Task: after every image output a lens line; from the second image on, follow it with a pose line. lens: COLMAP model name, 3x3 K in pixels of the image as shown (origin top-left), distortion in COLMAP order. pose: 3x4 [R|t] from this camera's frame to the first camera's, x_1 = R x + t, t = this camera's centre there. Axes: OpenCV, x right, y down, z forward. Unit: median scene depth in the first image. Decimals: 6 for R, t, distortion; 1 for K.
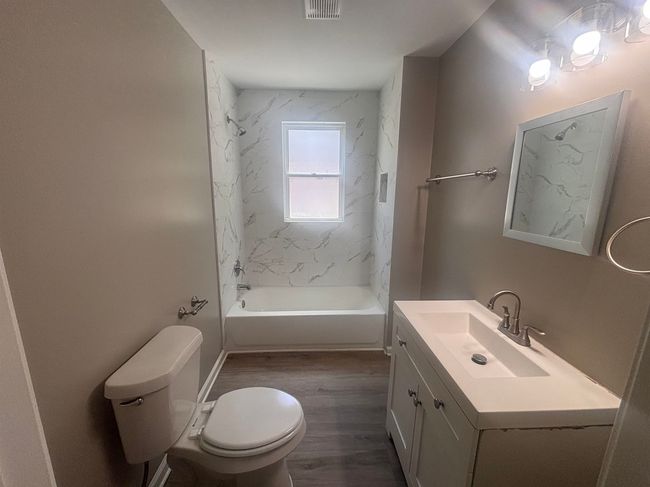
lens RADIAL K [[262.4, 0, 324.1], [0, 262.4, 242.3], [0, 0, 1]] dist [0.004021, 0.000026]
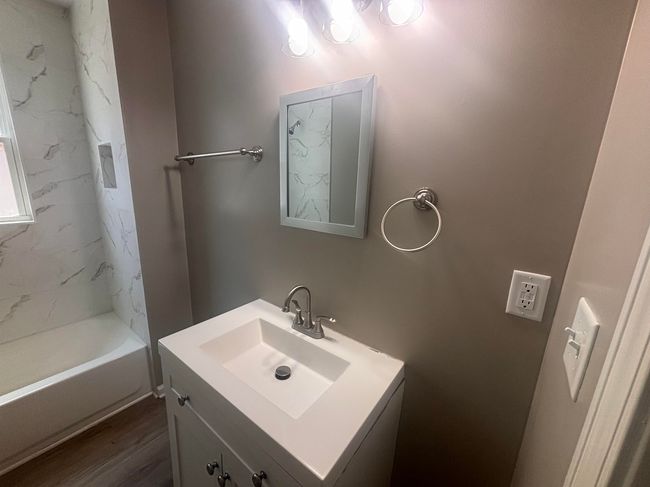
lens RADIAL K [[262.4, 0, 322.6], [0, 262.4, 242.7], [0, 0, 1]] dist [0.004021, 0.000026]
pose [[0.642891, -0.155036, 0.750103, 0.076124], [0.120834, 0.987567, 0.100553, -0.029654], [-0.756366, 0.025993, 0.653632, 0.257337]]
